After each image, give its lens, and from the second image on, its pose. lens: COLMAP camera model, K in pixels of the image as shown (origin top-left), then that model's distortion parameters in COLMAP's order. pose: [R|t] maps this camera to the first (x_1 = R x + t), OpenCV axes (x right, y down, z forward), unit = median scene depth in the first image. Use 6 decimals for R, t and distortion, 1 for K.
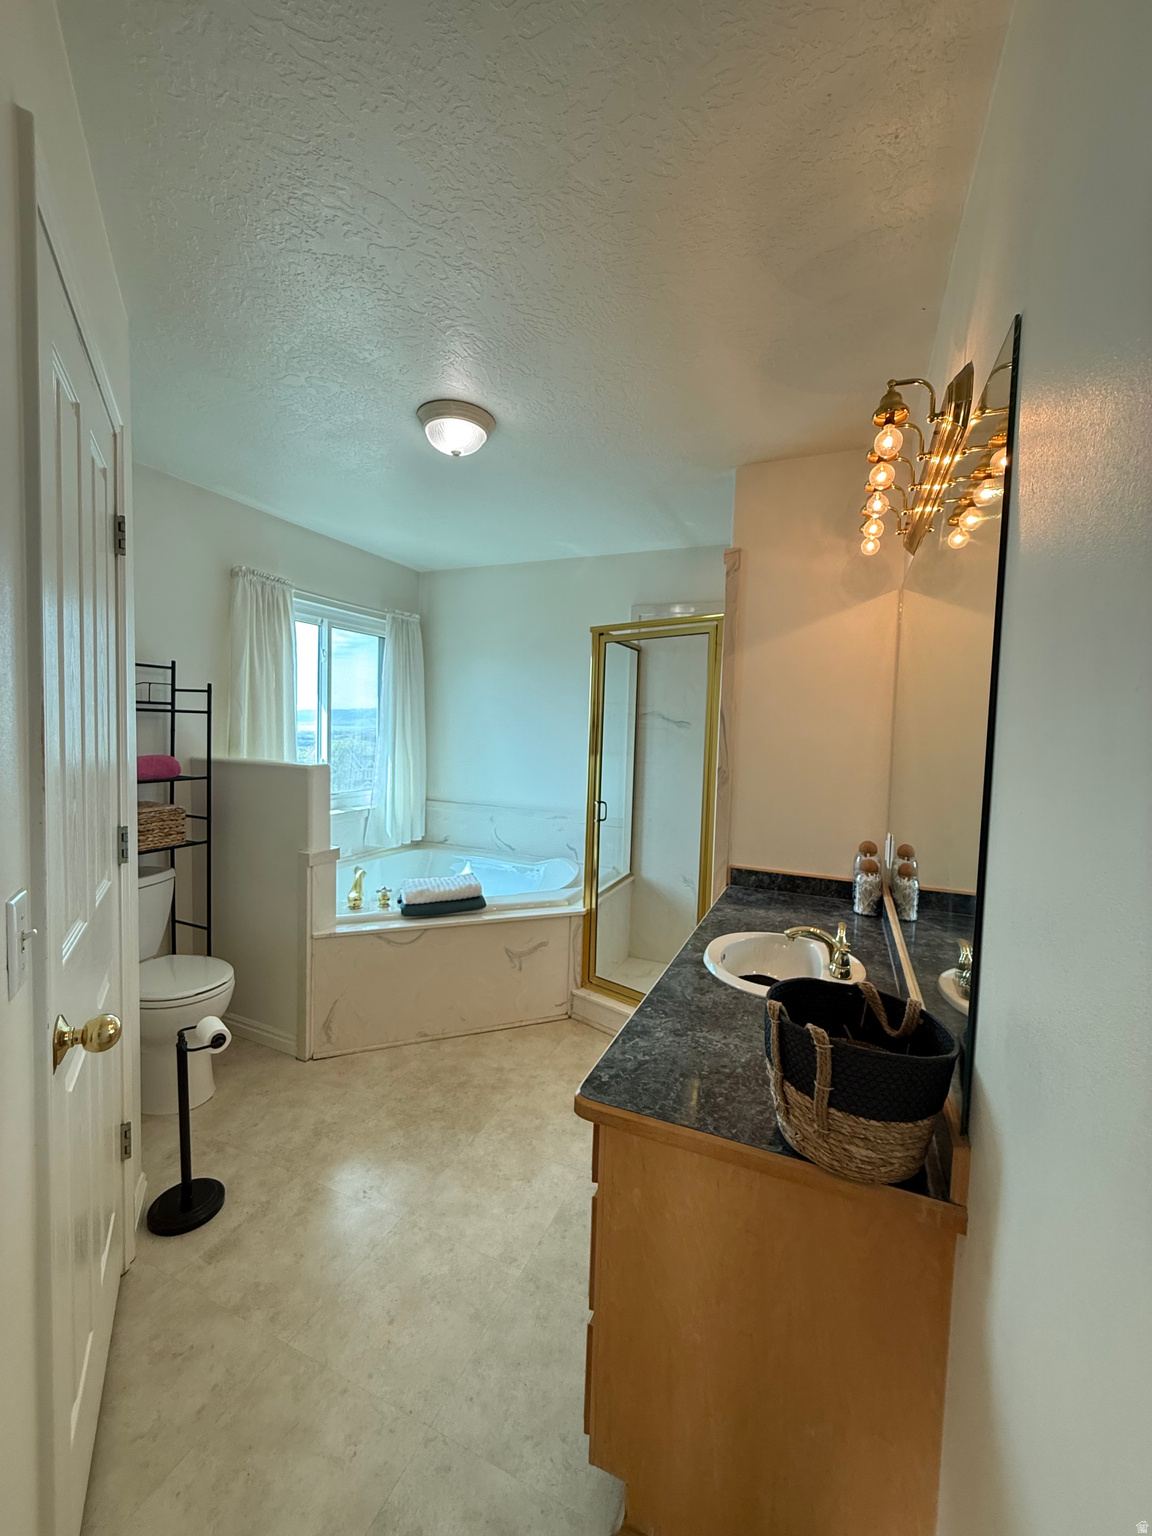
lens RADIAL K [[612.1, 0, 575.8], [0, 612.1, 762.2], [0, 0, 1]] dist [-0.000970, 0.000348]
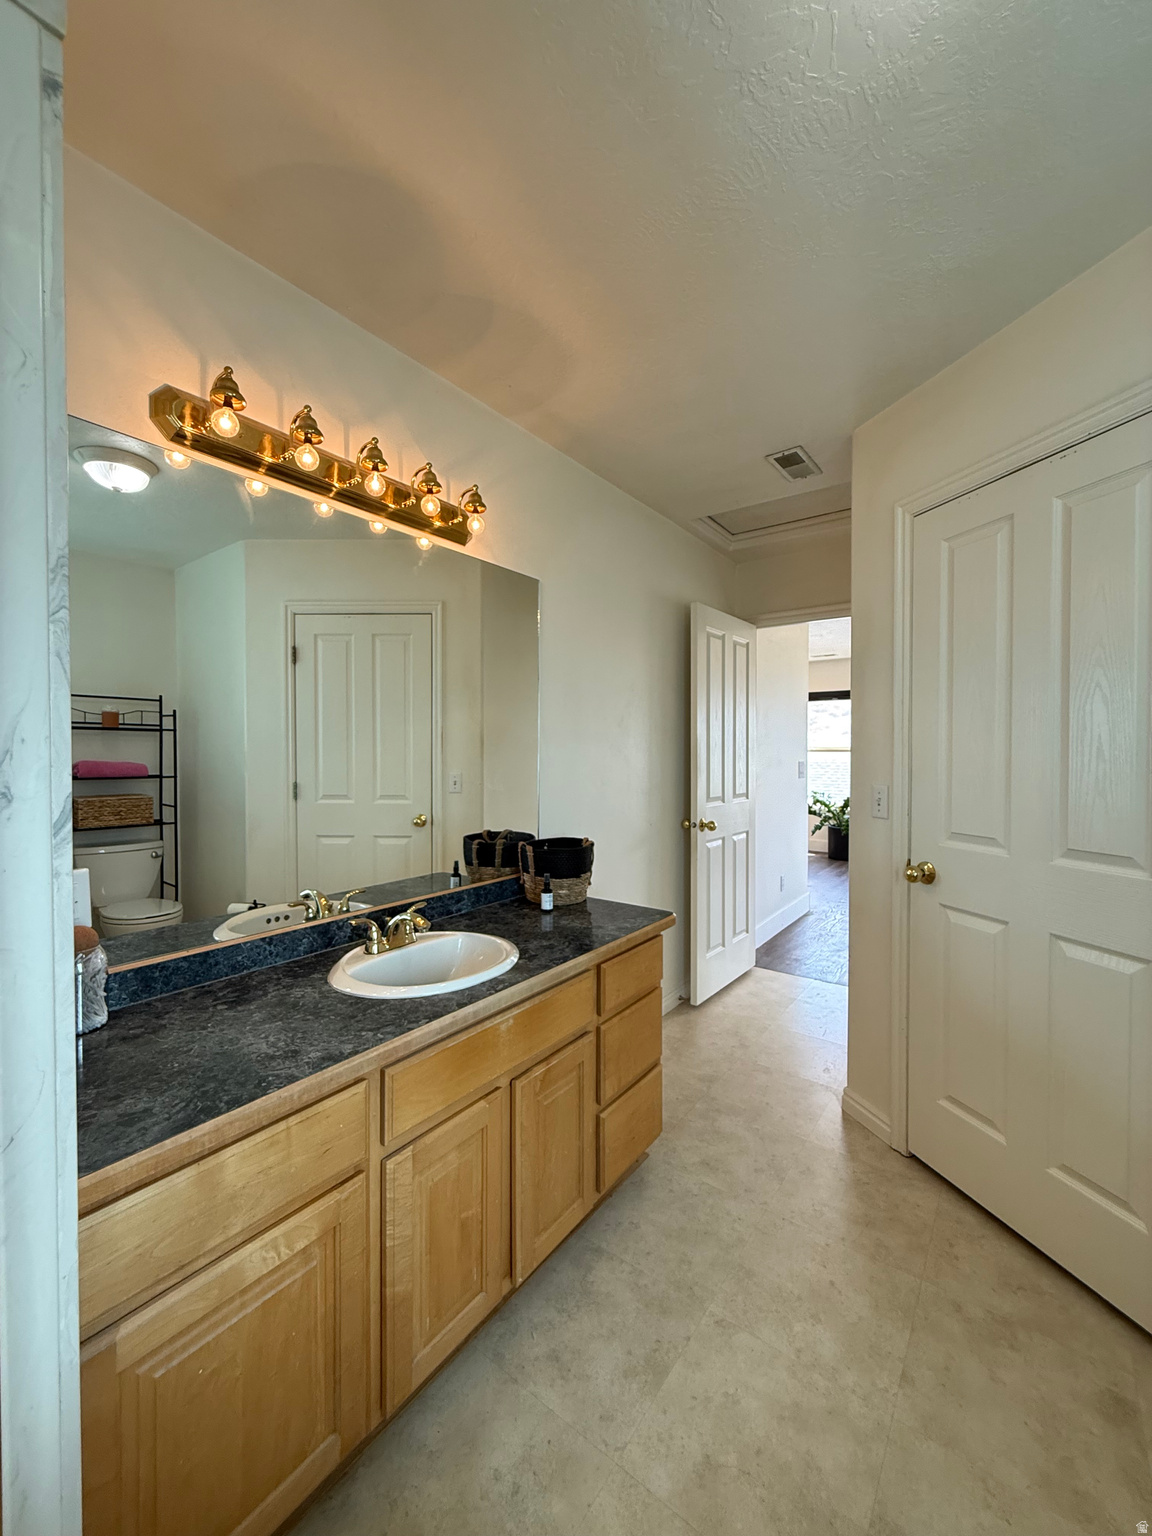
lens RADIAL K [[612.1, 0, 575.8], [0, 612.1, 762.2], [0, 0, 1]] dist [-0.000970, 0.000348]
pose [[-0.972745, -0.031568, 0.229718, -0.070471], [-0.015002, 0.997182, 0.073508, -0.036291], [-0.231391, 0.068058, -0.970477, 1.633238]]
